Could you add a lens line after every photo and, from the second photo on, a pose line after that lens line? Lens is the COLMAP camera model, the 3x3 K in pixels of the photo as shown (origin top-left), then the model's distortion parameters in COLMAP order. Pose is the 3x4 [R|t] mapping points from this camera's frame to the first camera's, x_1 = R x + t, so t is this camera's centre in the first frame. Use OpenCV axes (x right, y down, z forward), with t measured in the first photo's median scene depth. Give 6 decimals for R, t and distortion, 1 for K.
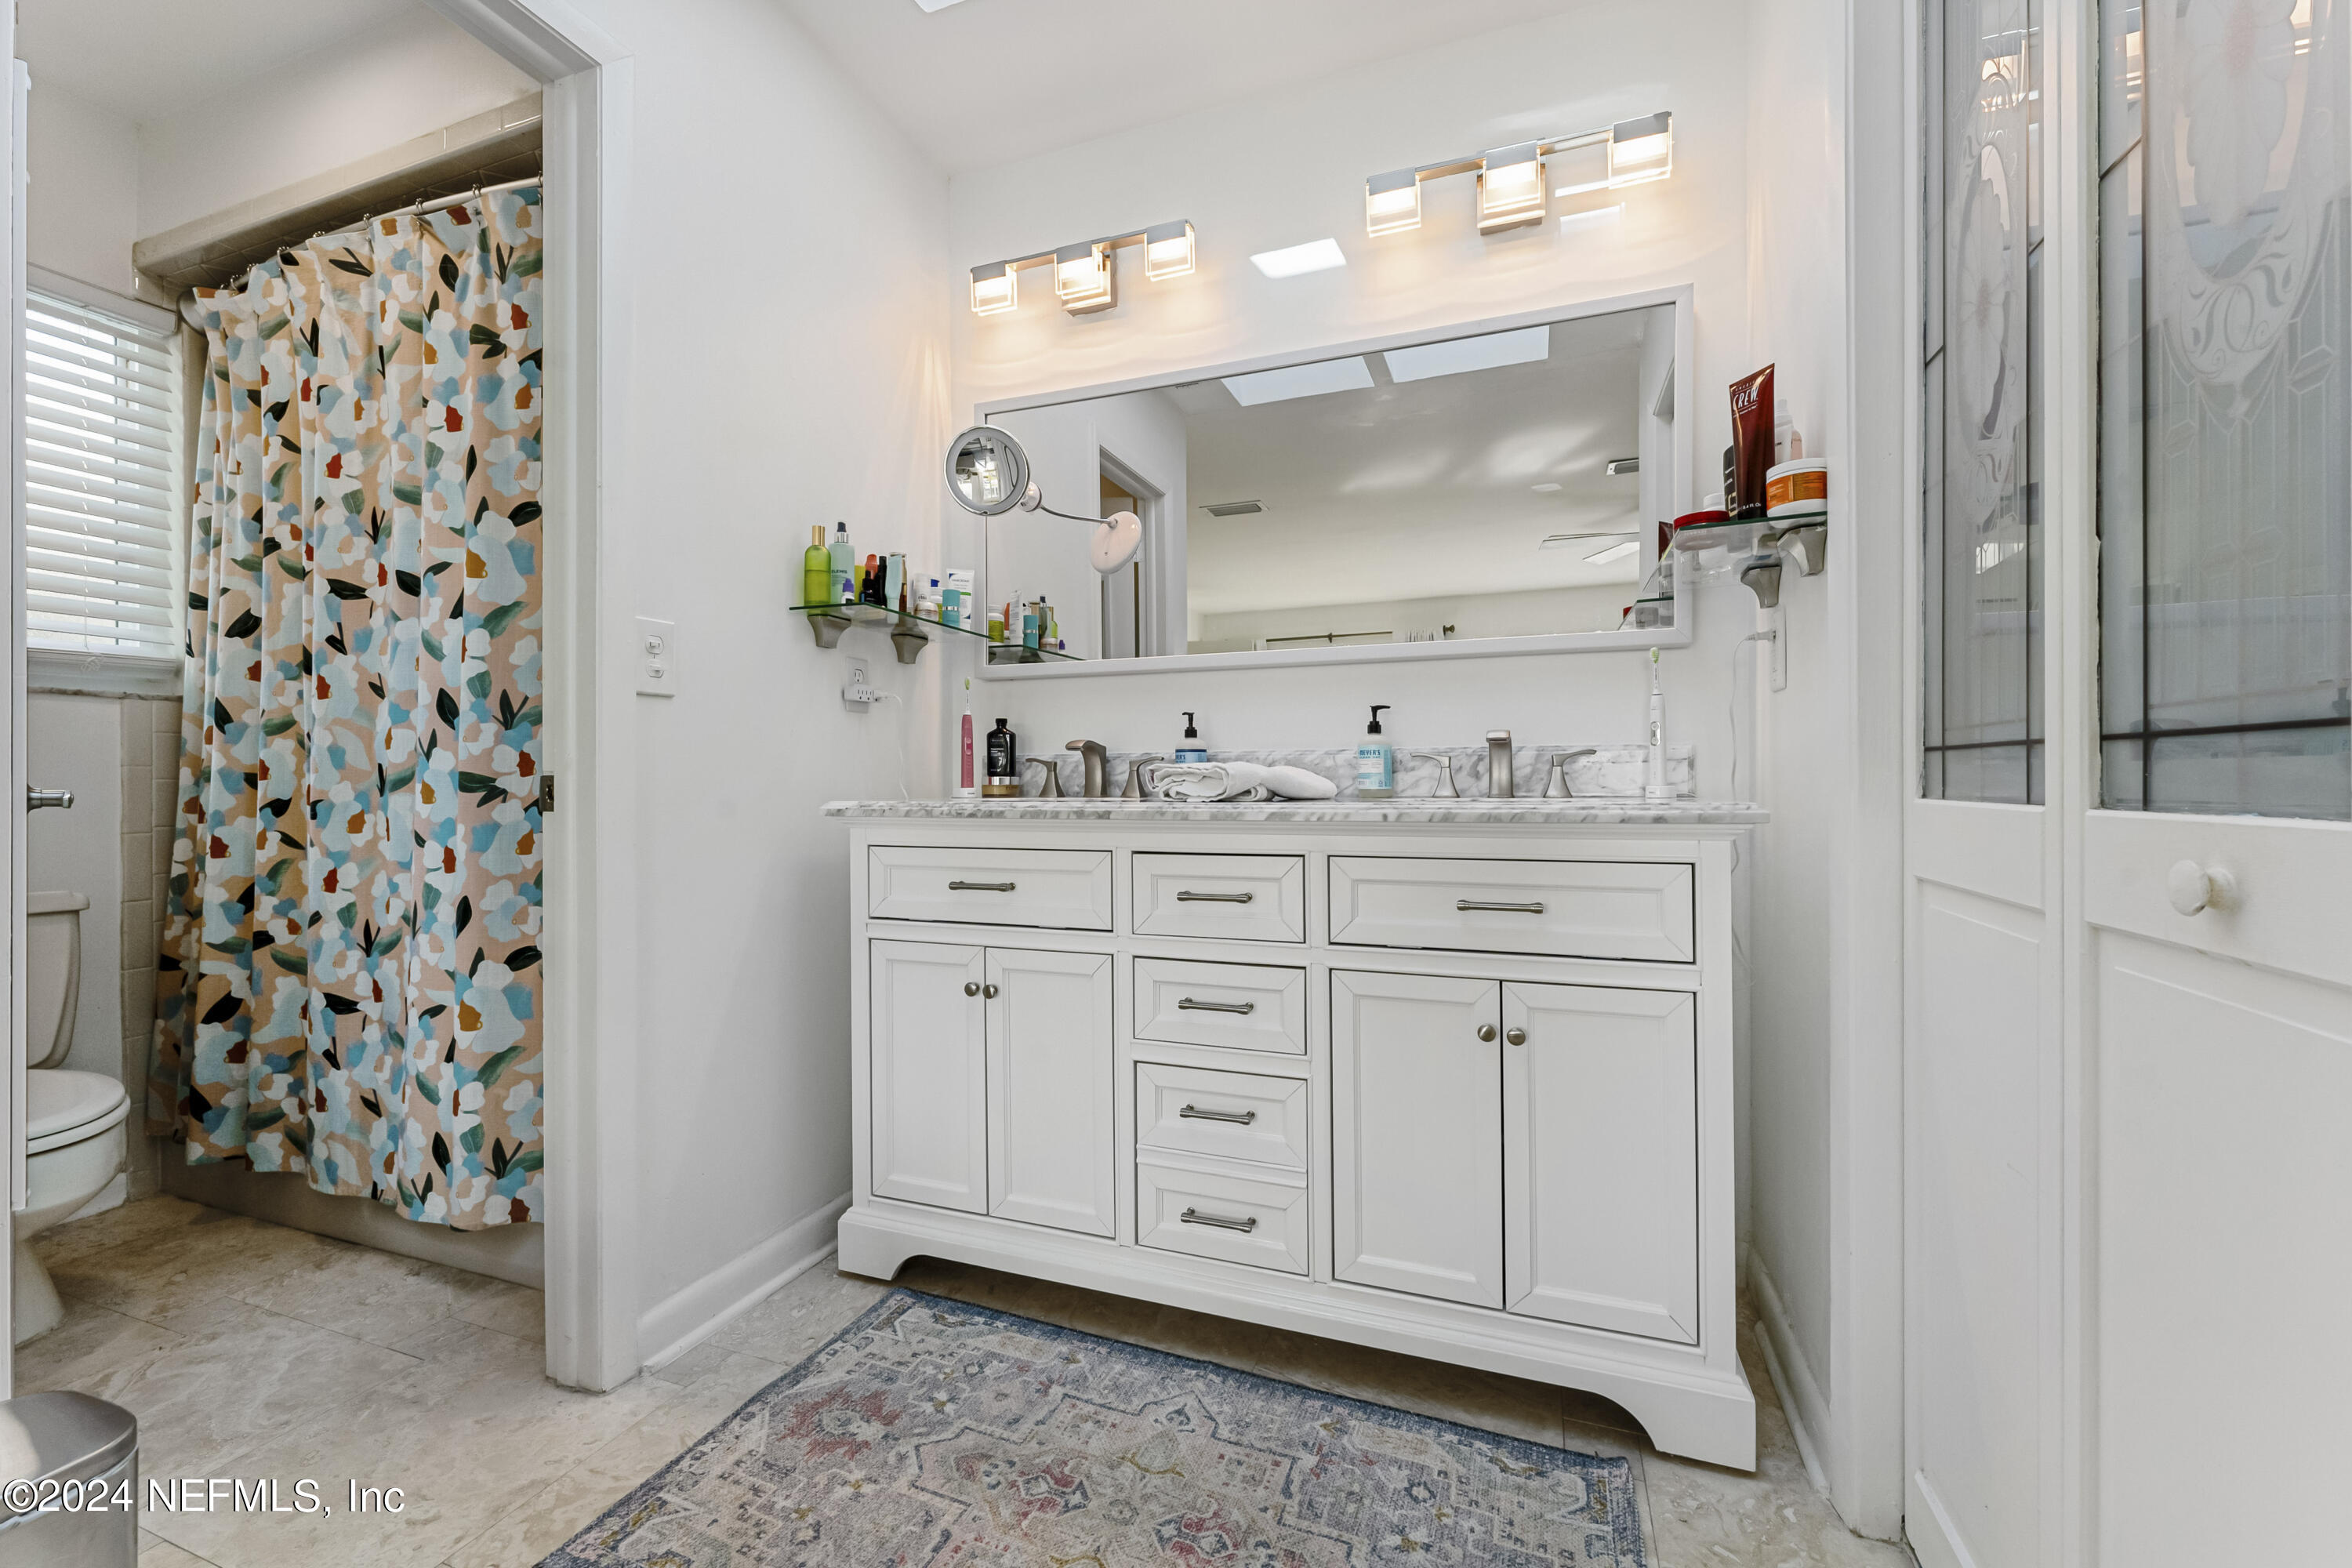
lens RADIAL K [[961.5, 0, 1173.2], [0, 961.5, 774.2], [0, 0, 1]] dist [0.002410, 0.000058]
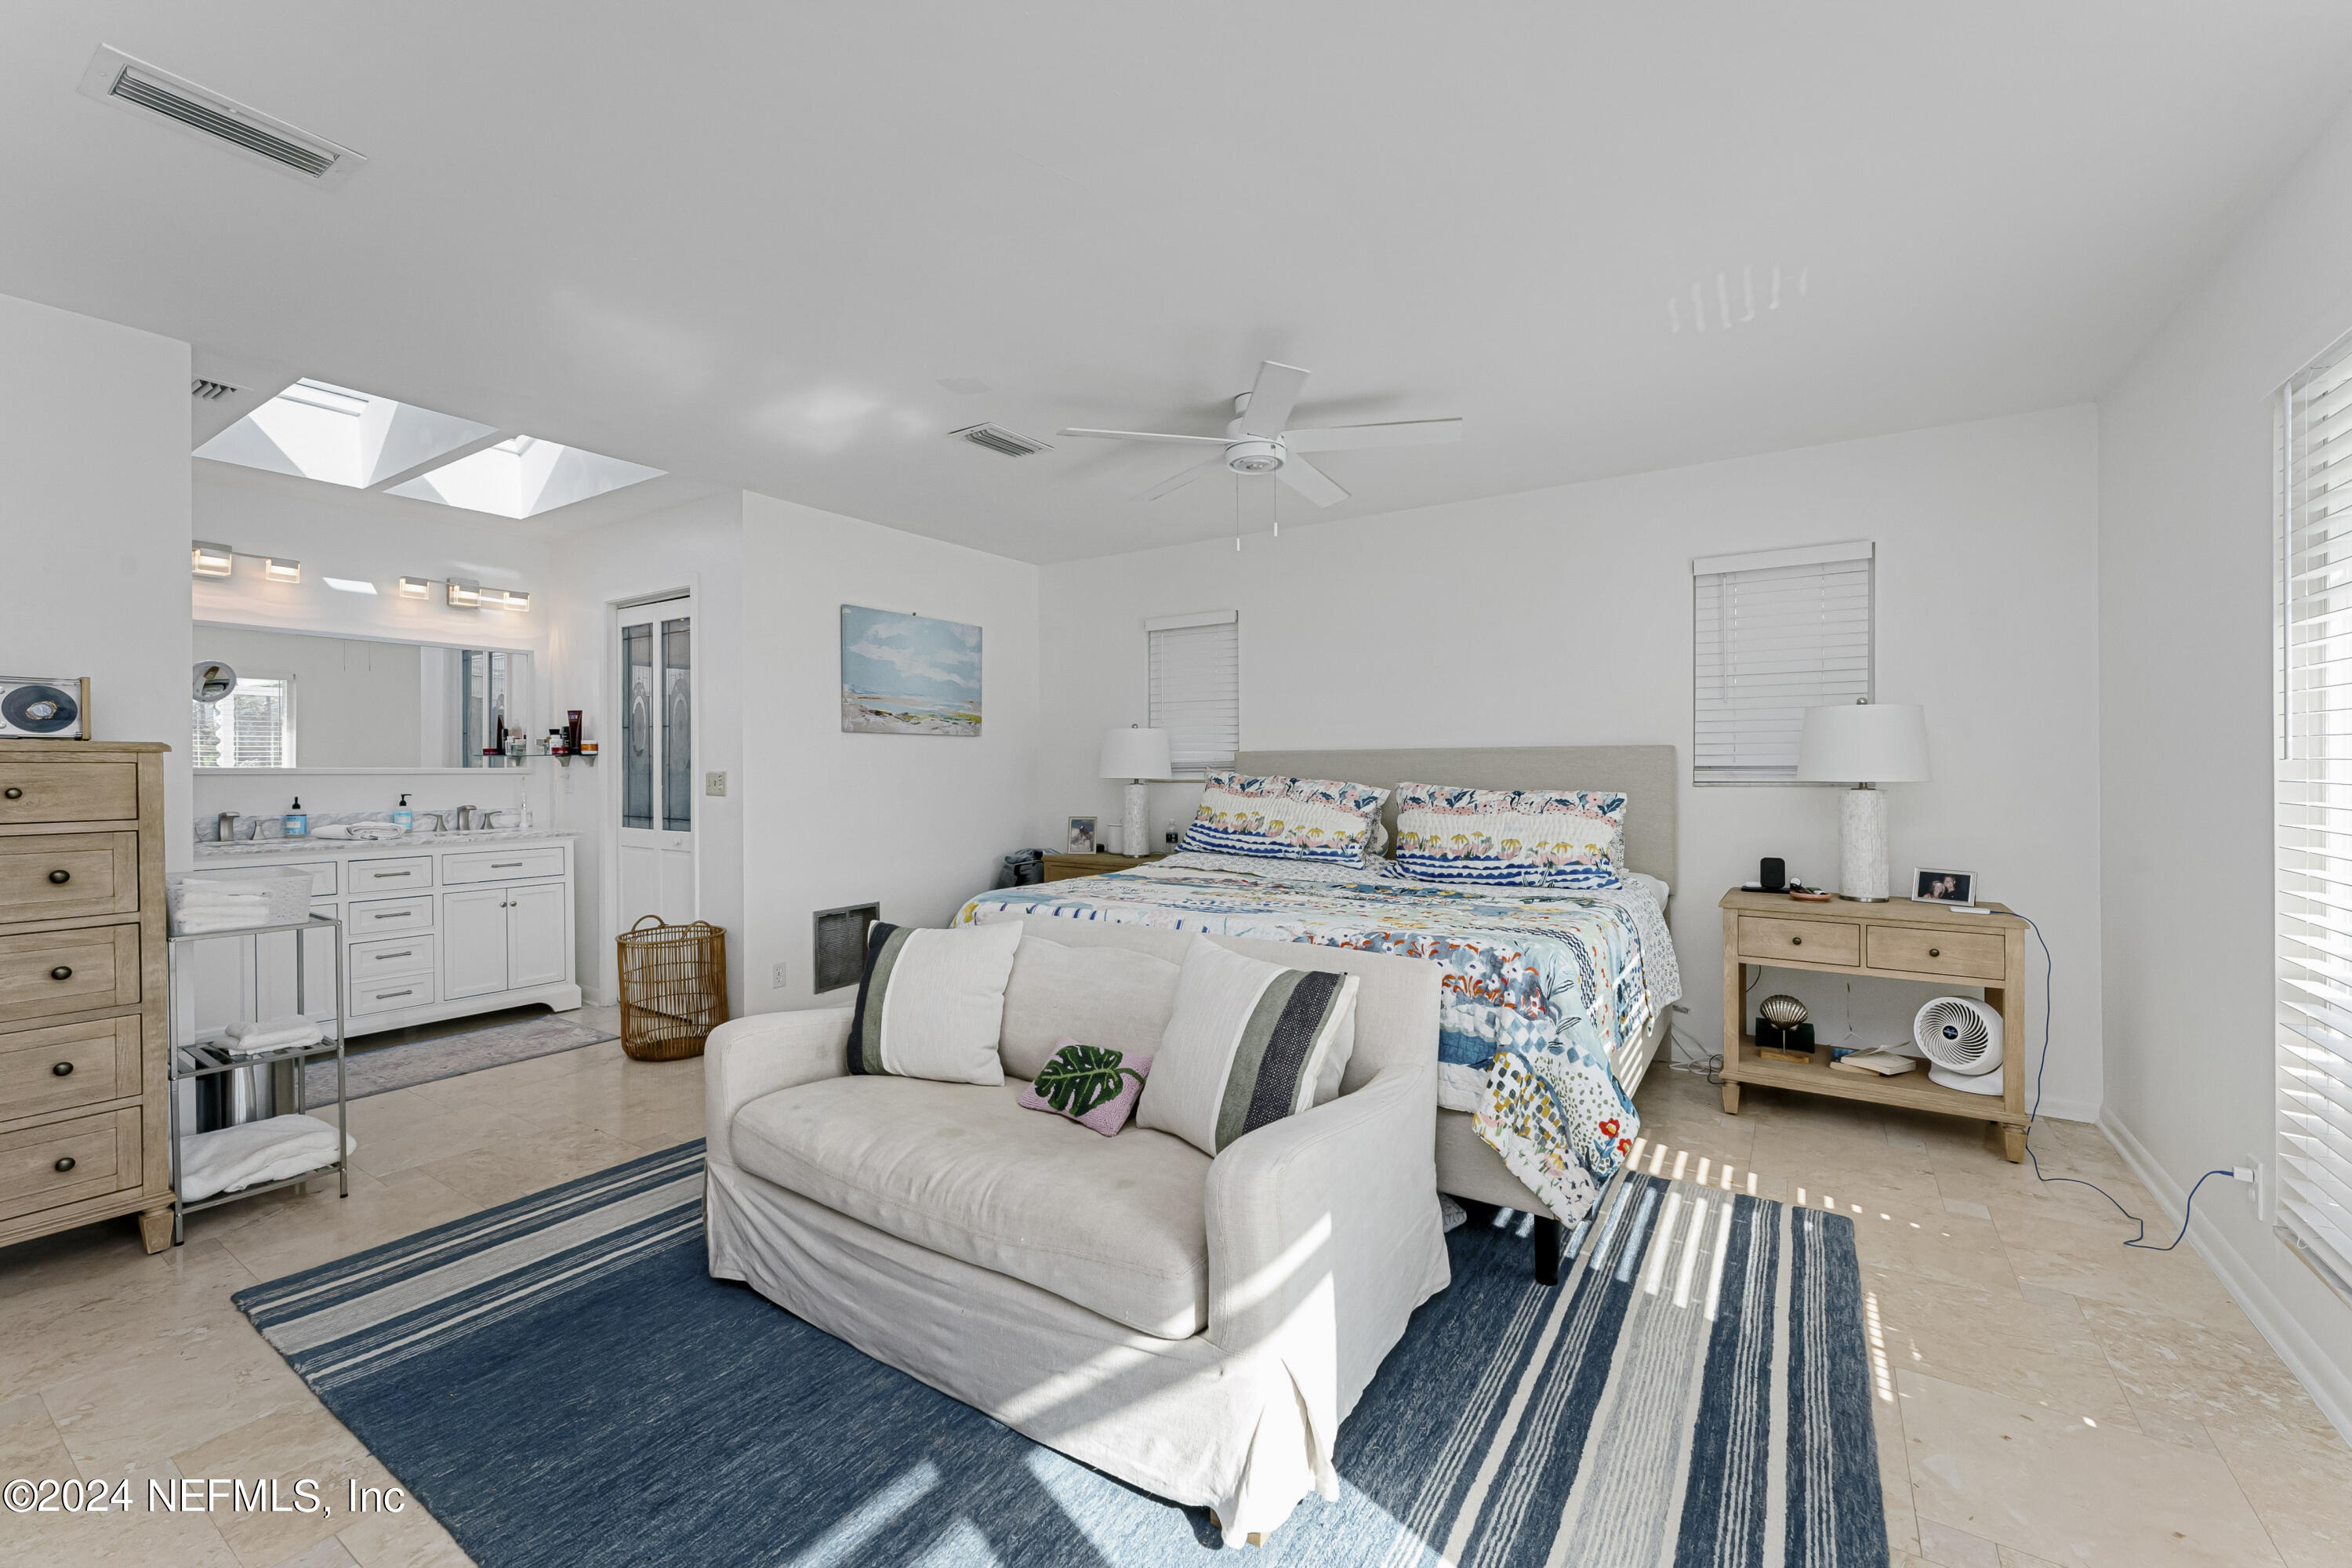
lens RADIAL K [[961.5, 0, 1173.2], [0, 961.5, 774.2], [0, 0, 1]] dist [0.002410, 0.000058]
pose [[0.217154, -0.000633, 0.976137, -2.466963], [-0.008595, 0.999960, 0.002560, -0.208051], [-0.976100, -0.008945, 0.217140, -1.996327]]
